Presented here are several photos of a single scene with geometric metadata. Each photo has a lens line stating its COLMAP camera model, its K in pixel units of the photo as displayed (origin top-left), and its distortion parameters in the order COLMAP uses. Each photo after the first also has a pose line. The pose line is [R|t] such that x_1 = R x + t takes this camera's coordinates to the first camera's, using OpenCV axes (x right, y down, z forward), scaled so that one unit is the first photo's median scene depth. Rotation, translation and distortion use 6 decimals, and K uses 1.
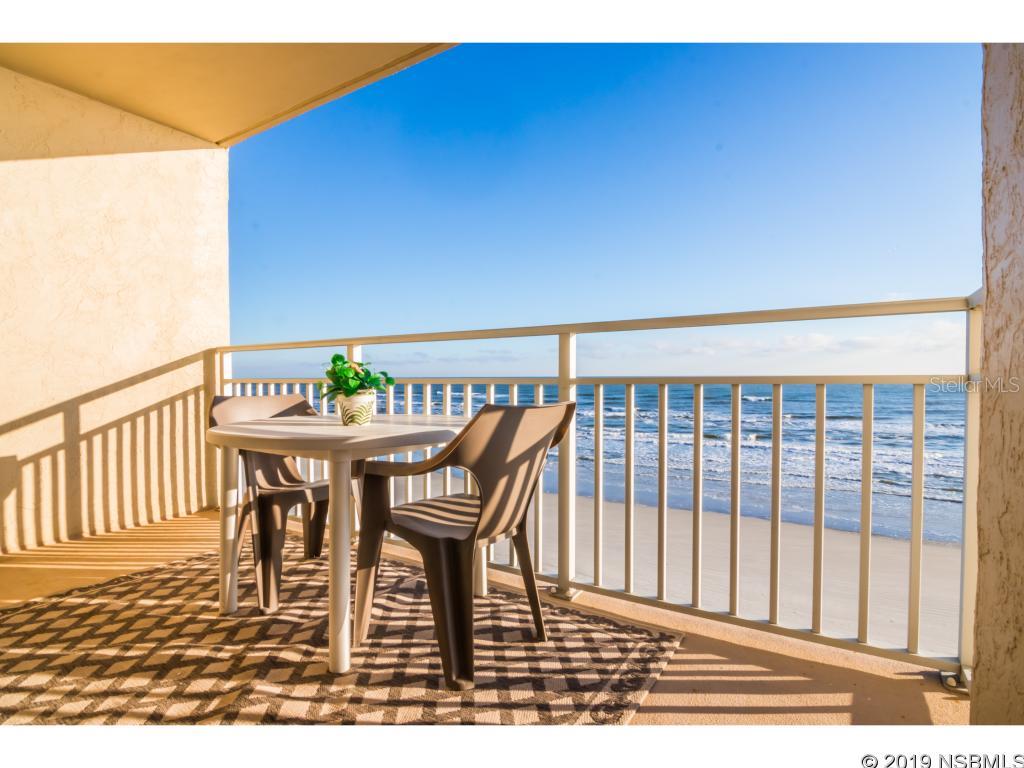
lens RADIAL K [[522.6, 0, 509.3], [0, 522.6, 390.5], [0, 0, 1]] dist [-0.014746, -0.006822]
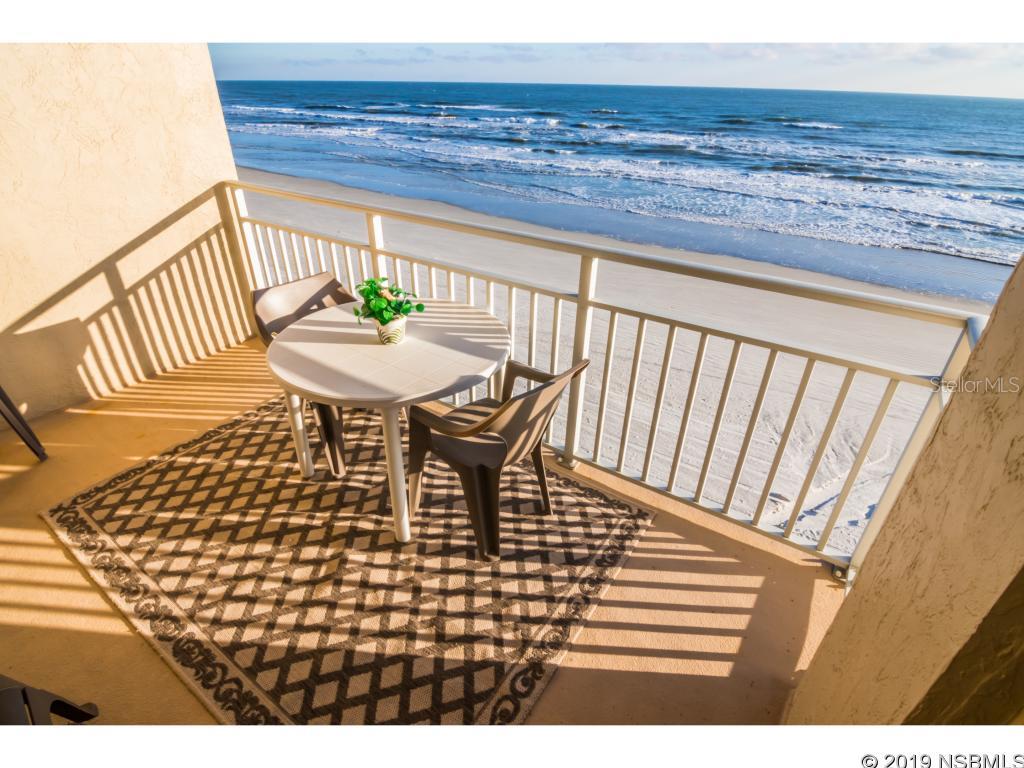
lens RADIAL K [[522.6, 0, 509.3], [0, 522.6, 390.5], [0, 0, 1]] dist [-0.014746, -0.006822]
pose [[0.999519, 0.025327, -0.017917, -0.023319], [-0.013226, 0.870283, 0.492374, -0.458801], [0.028063, -0.491900, 0.870199, -0.019311]]
